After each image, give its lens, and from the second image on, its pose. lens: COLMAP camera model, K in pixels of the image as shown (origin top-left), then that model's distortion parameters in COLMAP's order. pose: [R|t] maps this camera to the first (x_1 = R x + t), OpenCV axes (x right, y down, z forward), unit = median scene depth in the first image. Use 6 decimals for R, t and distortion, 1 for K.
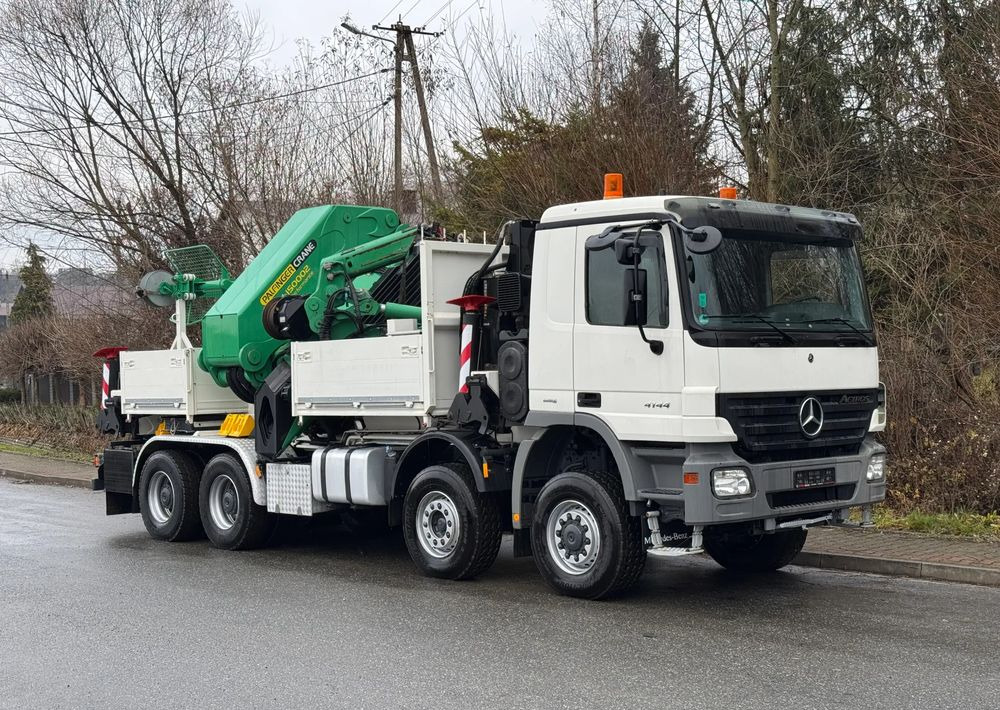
lens RADIAL K [[1395.3, 0, 494.6], [0, 1395.3, 361.7], [0, 0, 1]] dist [0.146756, 0.000000]
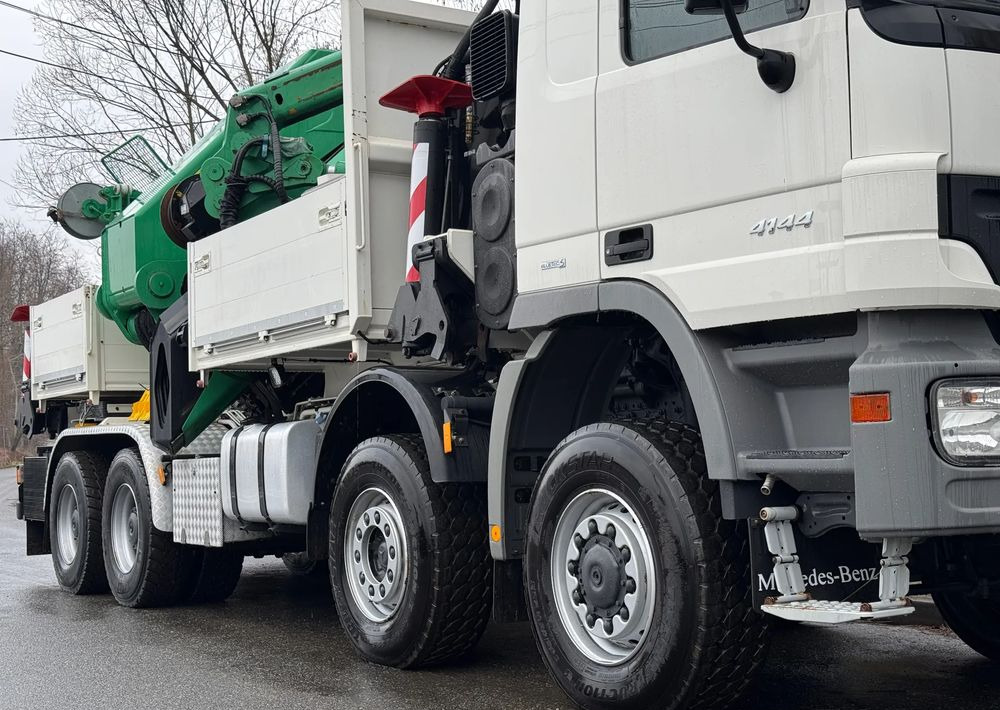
lens RADIAL K [[1395.3, 0, 510.3], [0, 1395.3, 364.1], [0, 0, 1]] dist [0.146756, 0.000000]
pose [[0.986838, -0.013287, -0.161166, 0.087872], [0.005335, 0.998751, -0.049671, 0.073574], [0.161625, 0.048158, 0.985677, 0.512600]]
